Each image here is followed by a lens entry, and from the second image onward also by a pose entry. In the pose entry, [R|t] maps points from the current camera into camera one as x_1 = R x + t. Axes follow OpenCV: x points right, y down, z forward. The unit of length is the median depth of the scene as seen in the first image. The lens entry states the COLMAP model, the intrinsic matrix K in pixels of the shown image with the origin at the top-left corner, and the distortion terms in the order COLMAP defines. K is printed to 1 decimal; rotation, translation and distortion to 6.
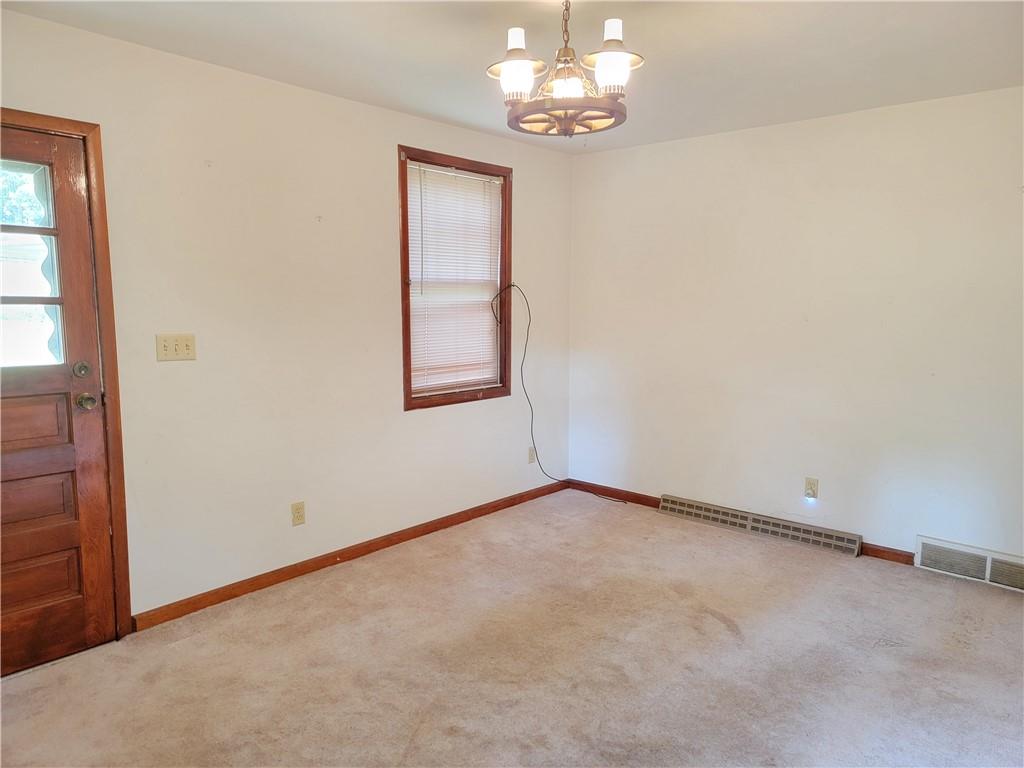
lens RADIAL K [[712.6, 0, 510.0], [0, 712.6, 381.7], [0, 0, 1]] dist [0.096157, -0.085116]
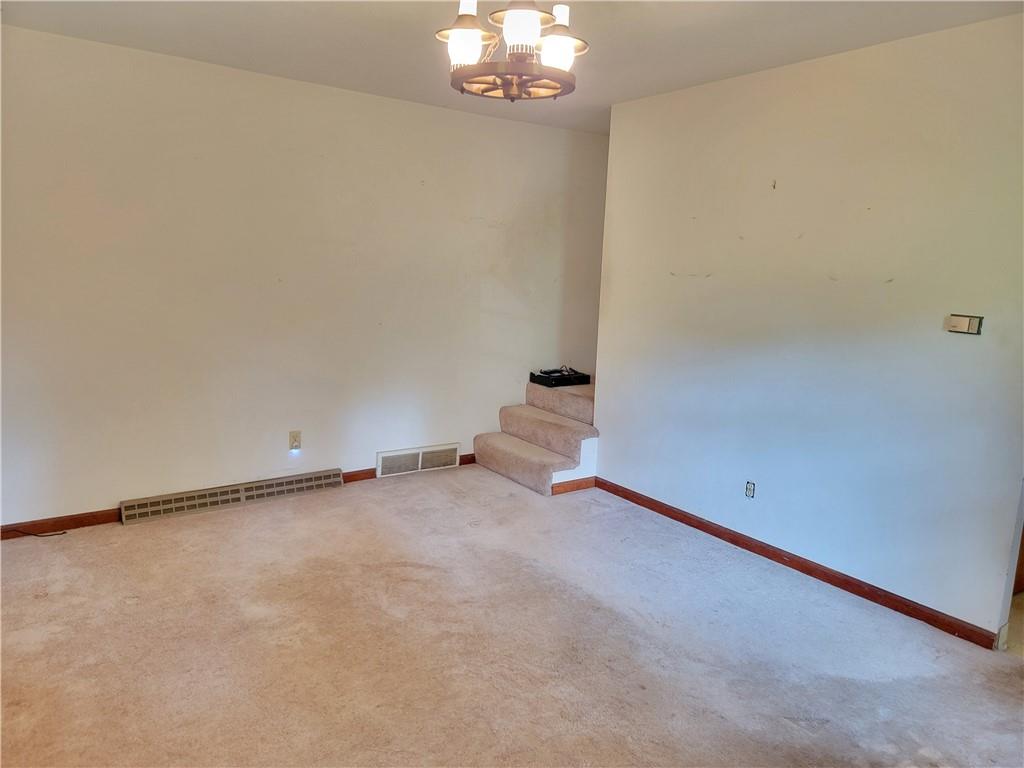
lens RADIAL K [[712.6, 0, 510.0], [0, 712.6, 381.7], [0, 0, 1]] dist [0.096157, -0.085116]
pose [[0.223731, -0.162775, 0.960962, -0.527696], [0.078406, 0.985766, 0.148722, -0.072444], [-0.971492, 0.042071, 0.233309, 0.457836]]
